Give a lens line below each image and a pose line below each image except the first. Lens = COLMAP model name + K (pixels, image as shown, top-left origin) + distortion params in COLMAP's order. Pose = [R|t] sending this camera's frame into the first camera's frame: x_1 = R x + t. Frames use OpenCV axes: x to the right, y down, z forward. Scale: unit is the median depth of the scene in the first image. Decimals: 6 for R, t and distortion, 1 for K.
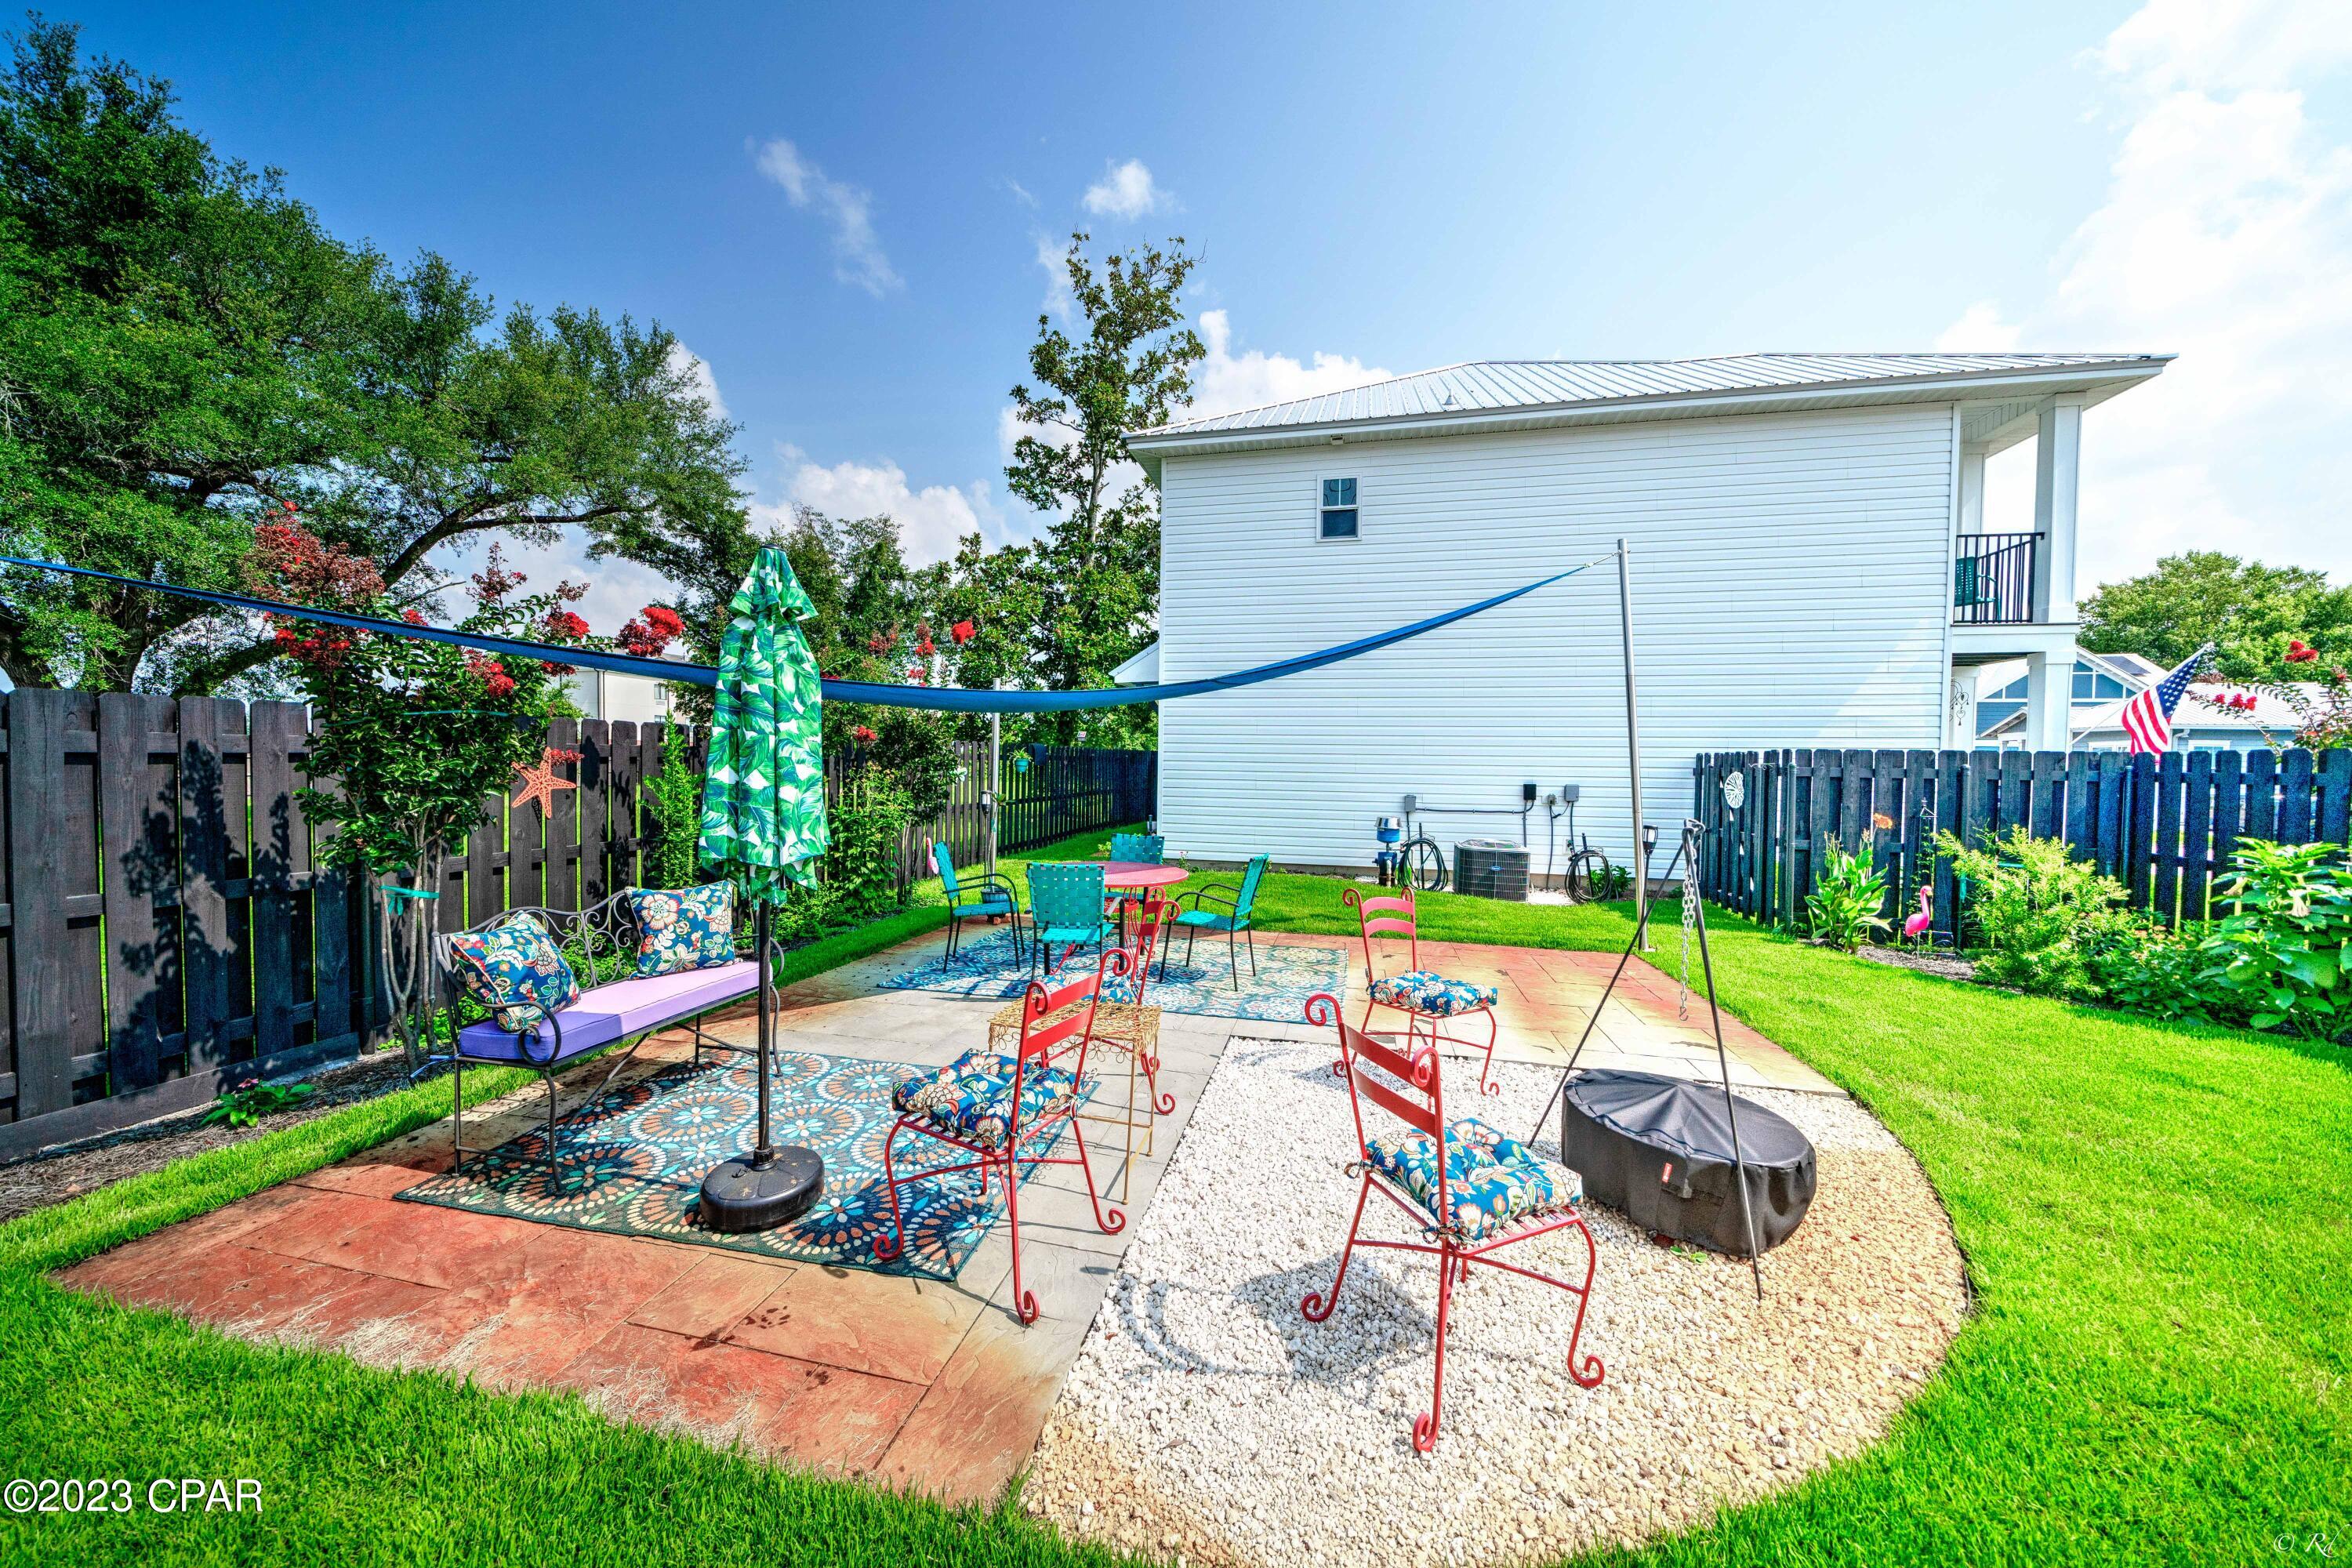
lens RADIAL K [[812.5, 0, 1169.7], [0, 812.5, 784.8], [0, 0, 1]] dist [-0.004760, -0.000300]
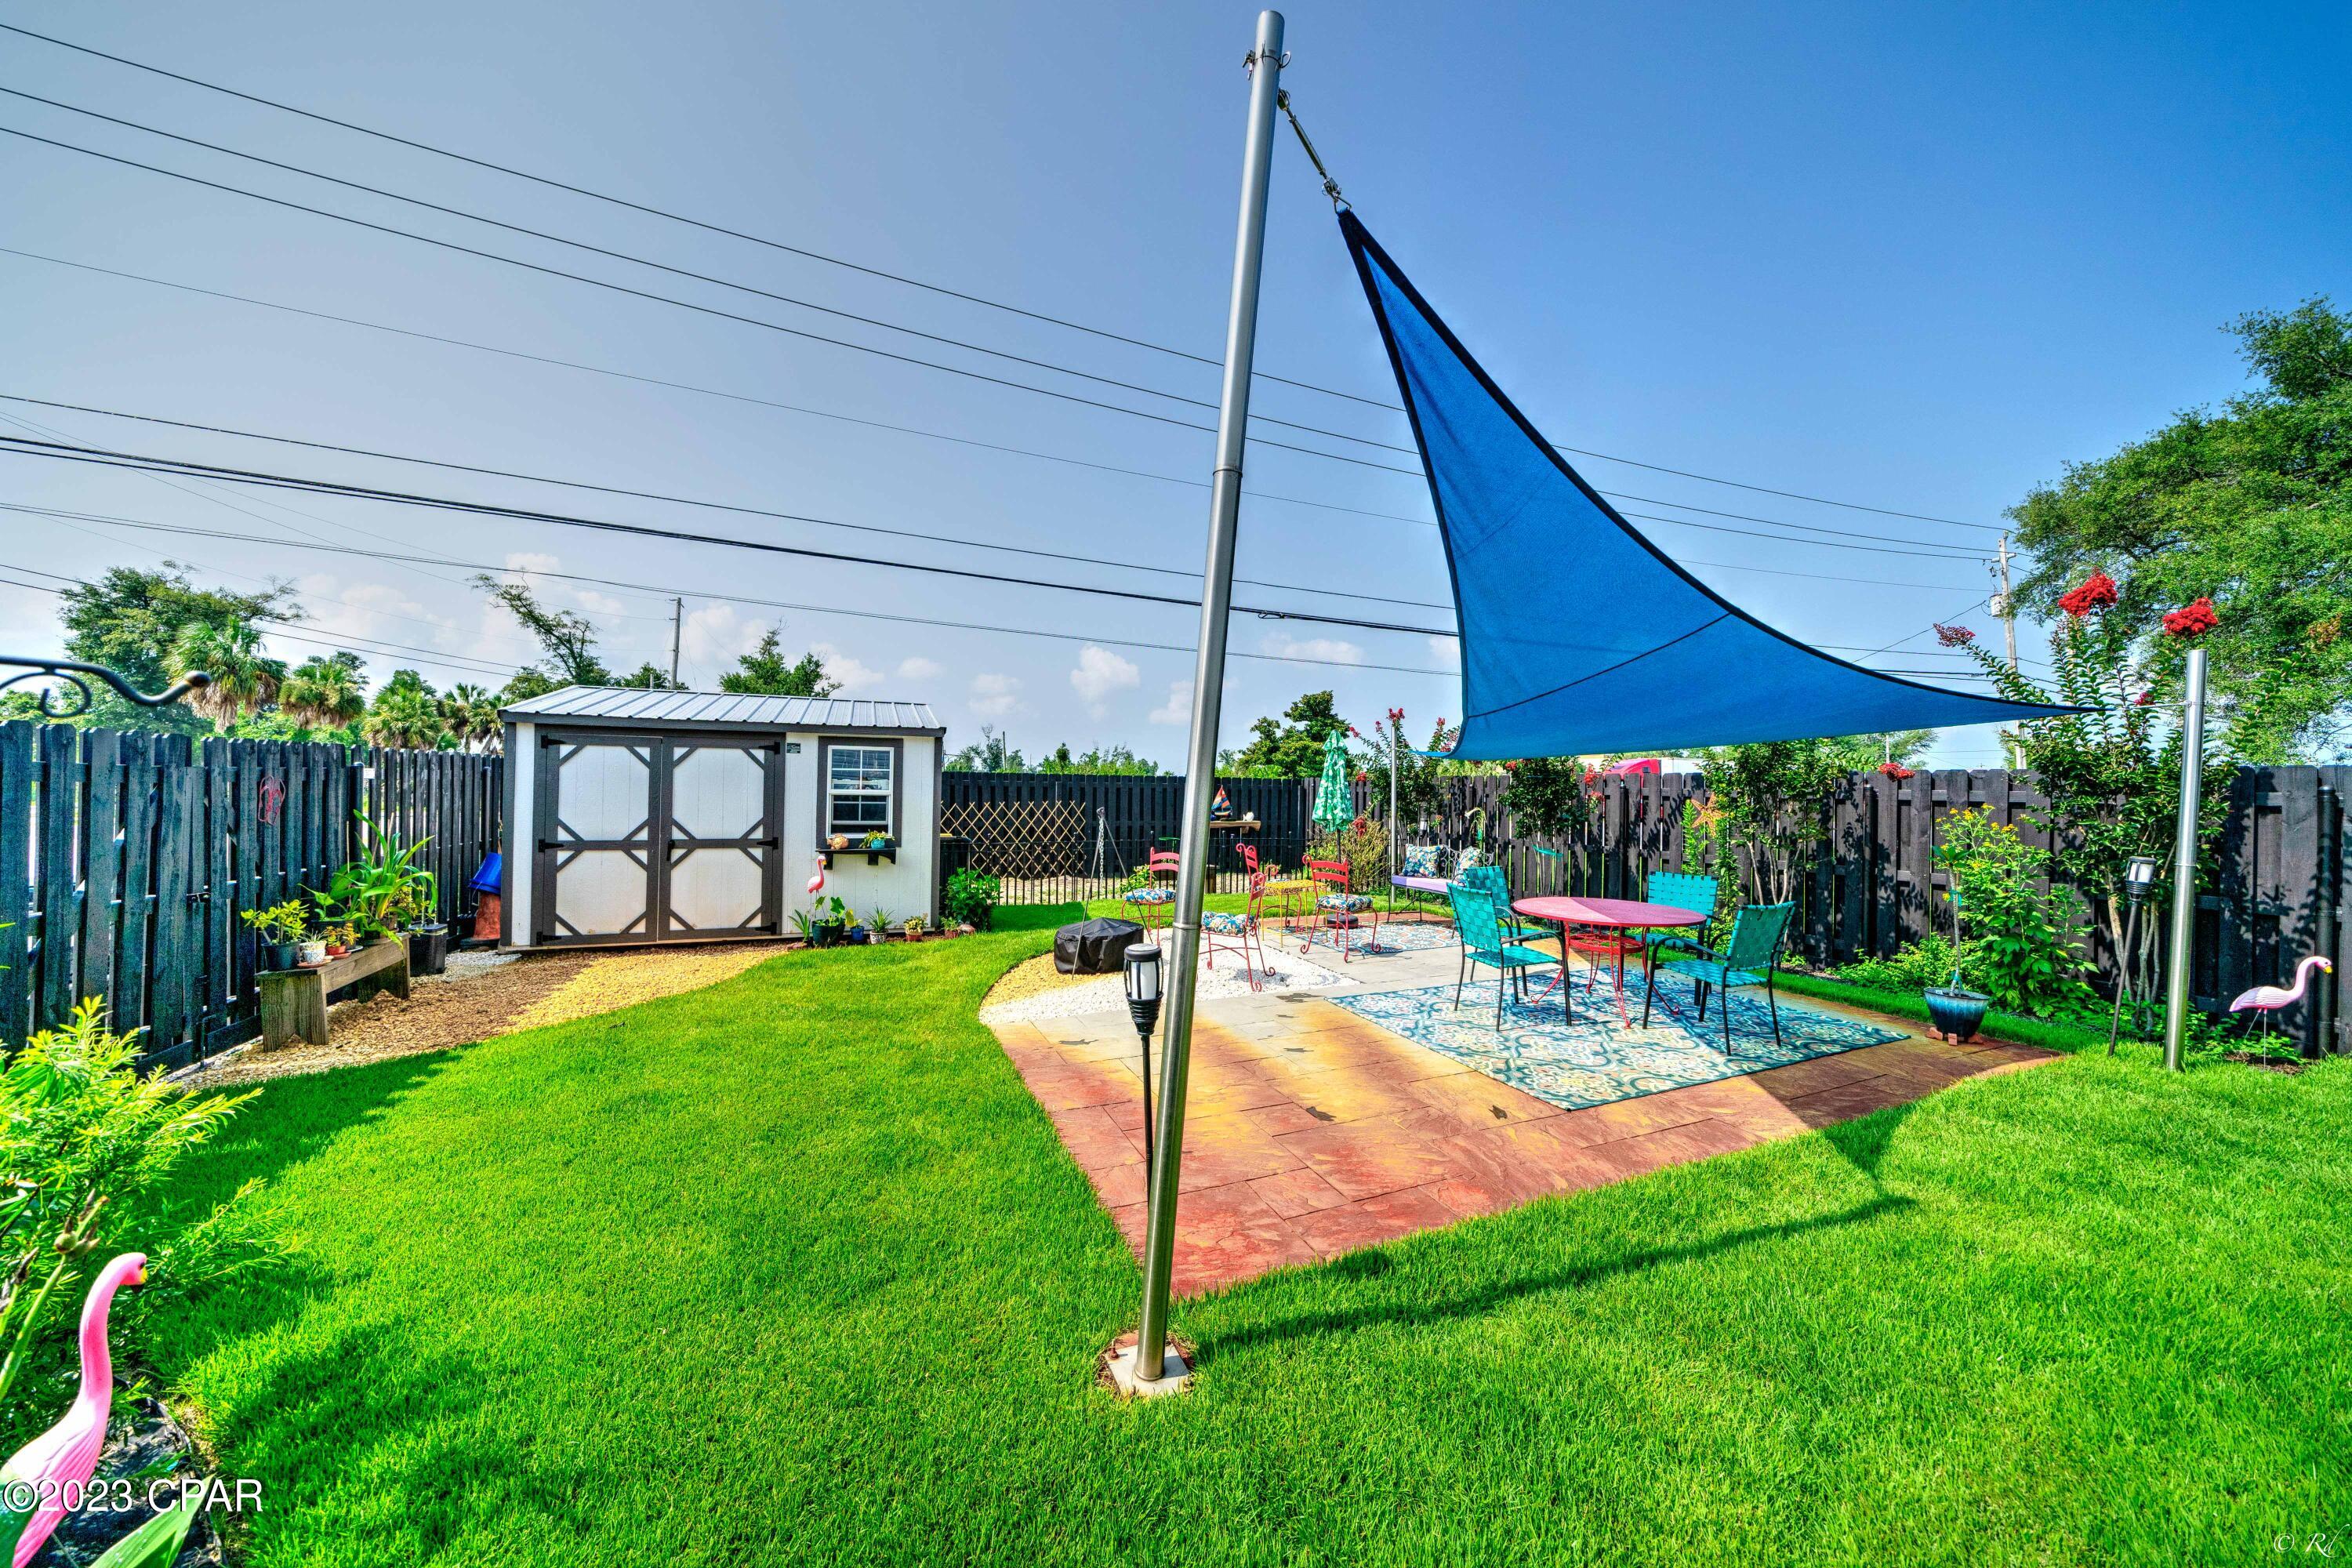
lens RADIAL K [[802.1, 0, 1161.1], [0, 802.1, 779.3], [0, 0, 1]] dist [-0.005569, -0.000129]
pose [[-0.815908, -0.030547, -0.577374, 0.414040], [-0.042409, 0.999075, 0.007073, -0.014729], [0.576624, 0.030257, -0.816449, 0.672133]]
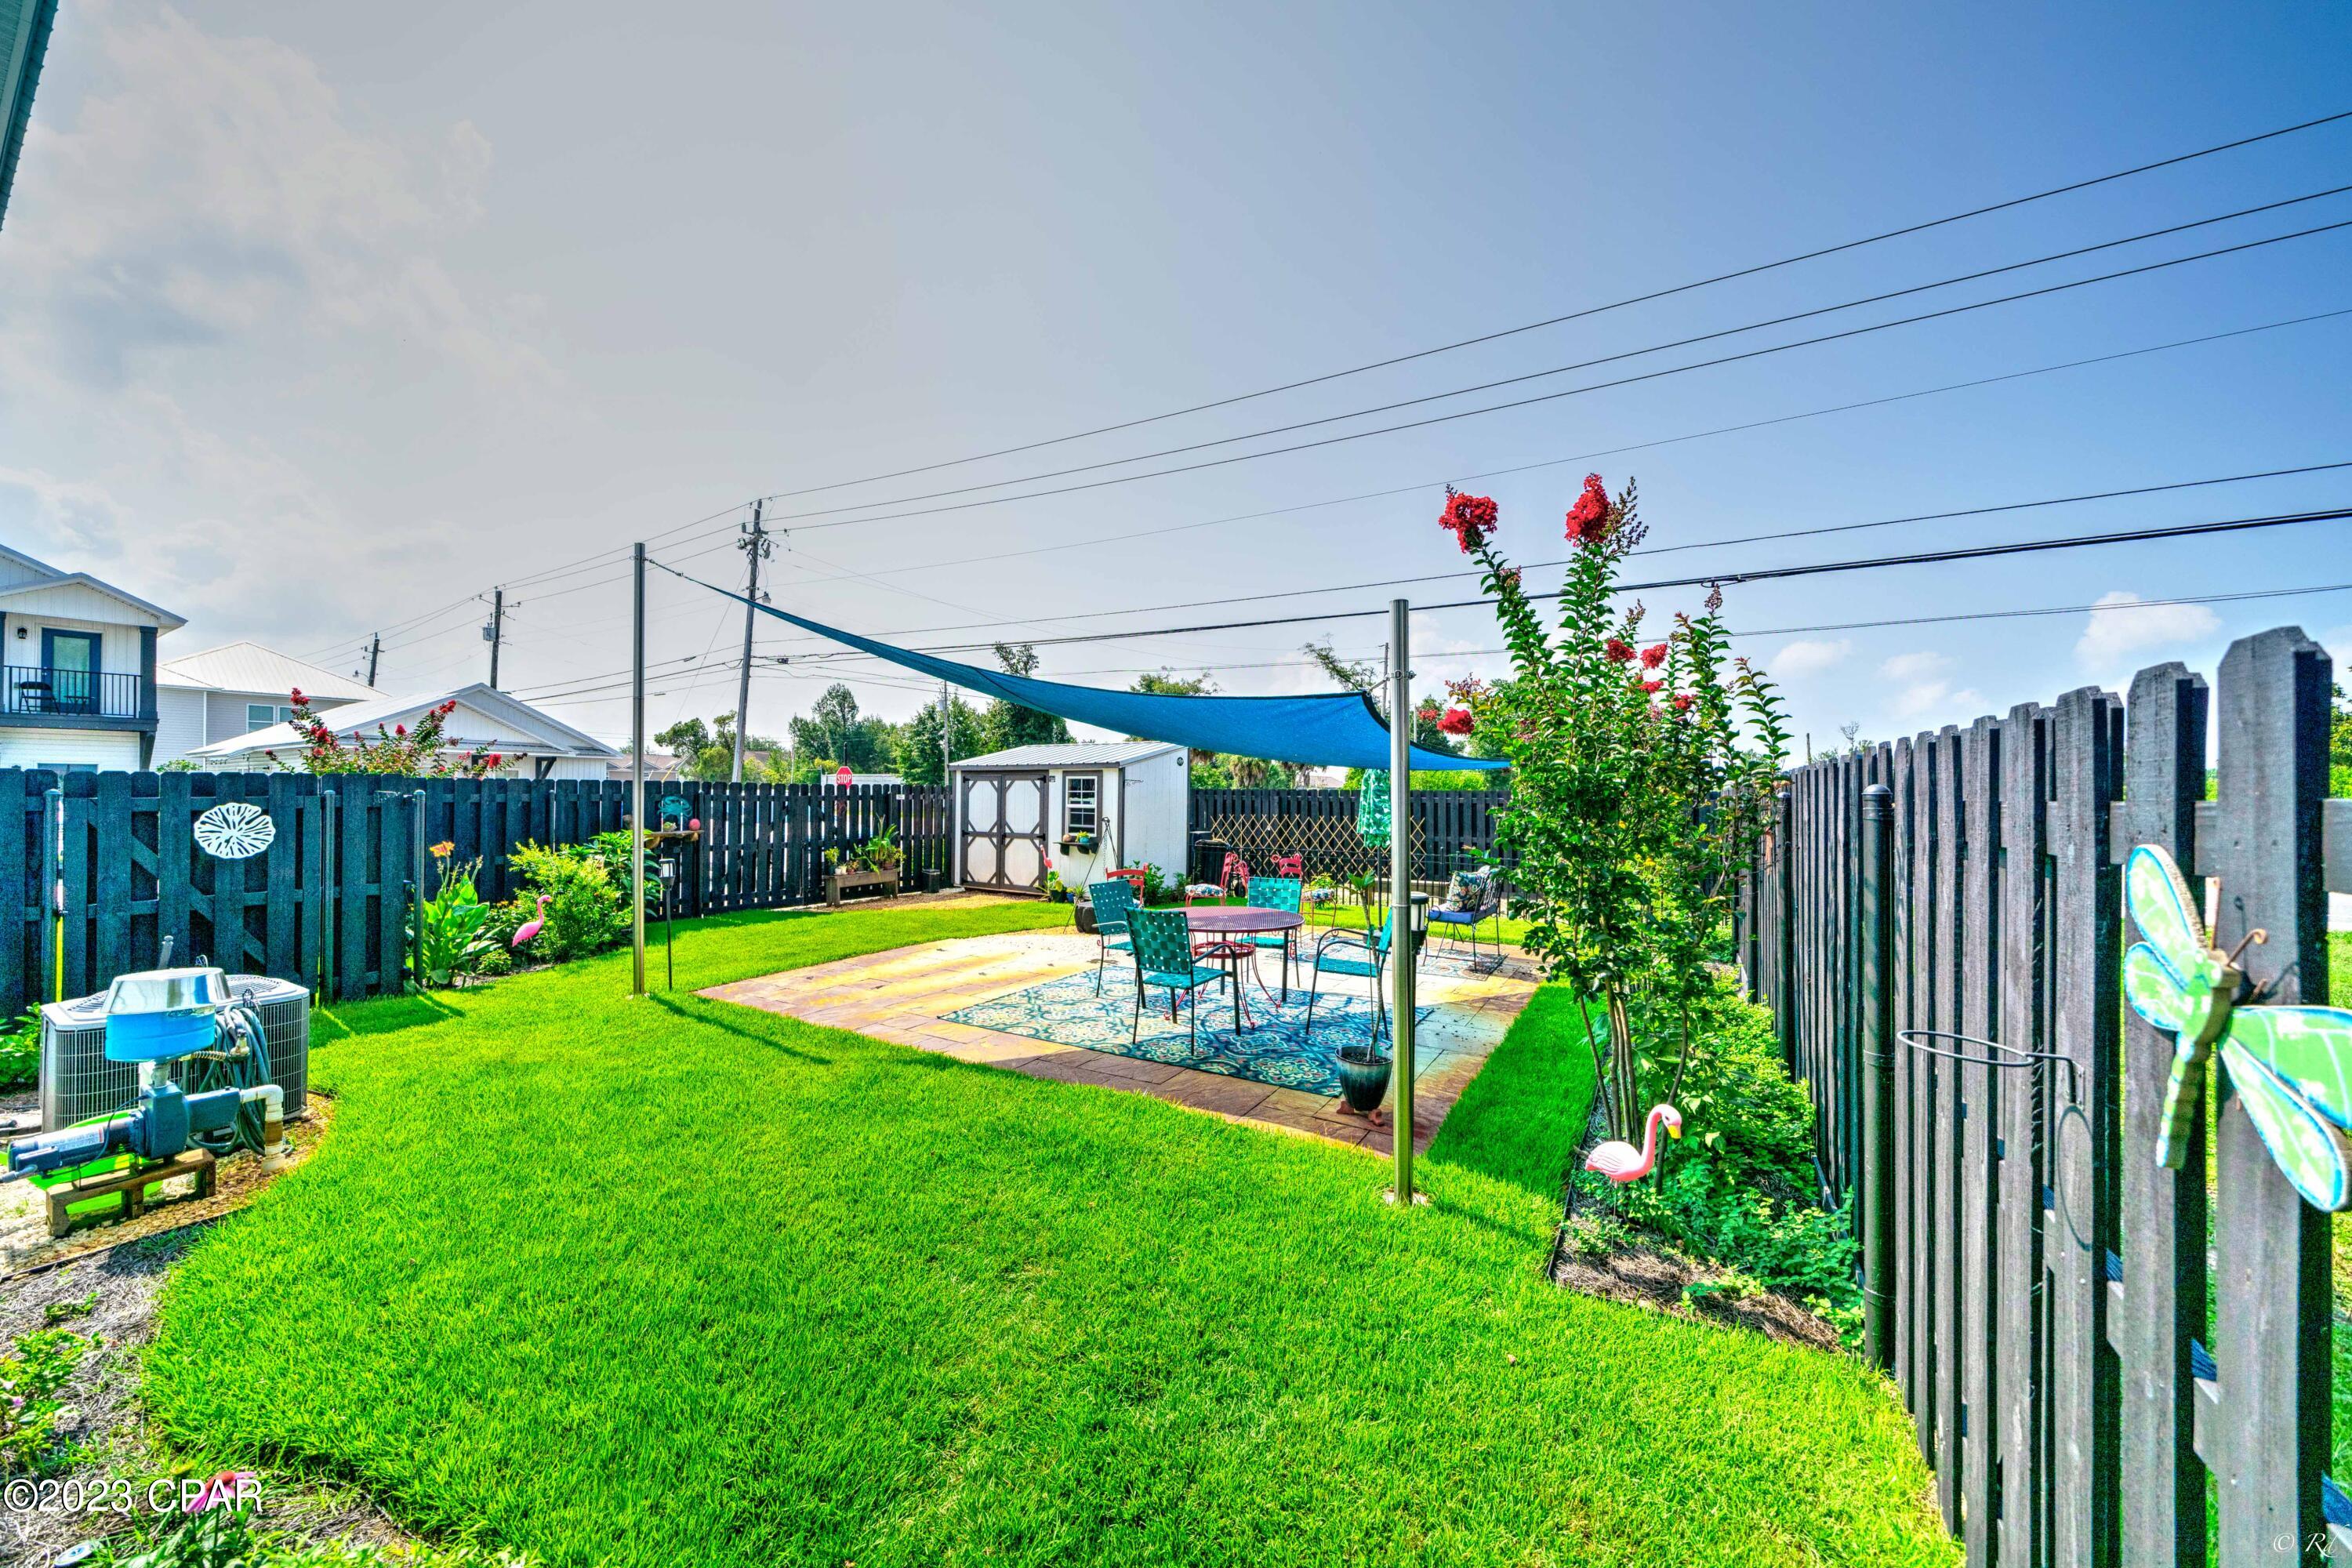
lens RADIAL K [[812.5, 0, 1169.7], [0, 812.5, 784.8], [0, 0, 1]] dist [-0.004760, -0.000300]
pose [[-0.946682, -0.016950, 0.321722, -0.156055], [-0.010772, 0.999722, 0.020975, -0.036964], [-0.321988, 0.016391, -0.946602, 0.907241]]
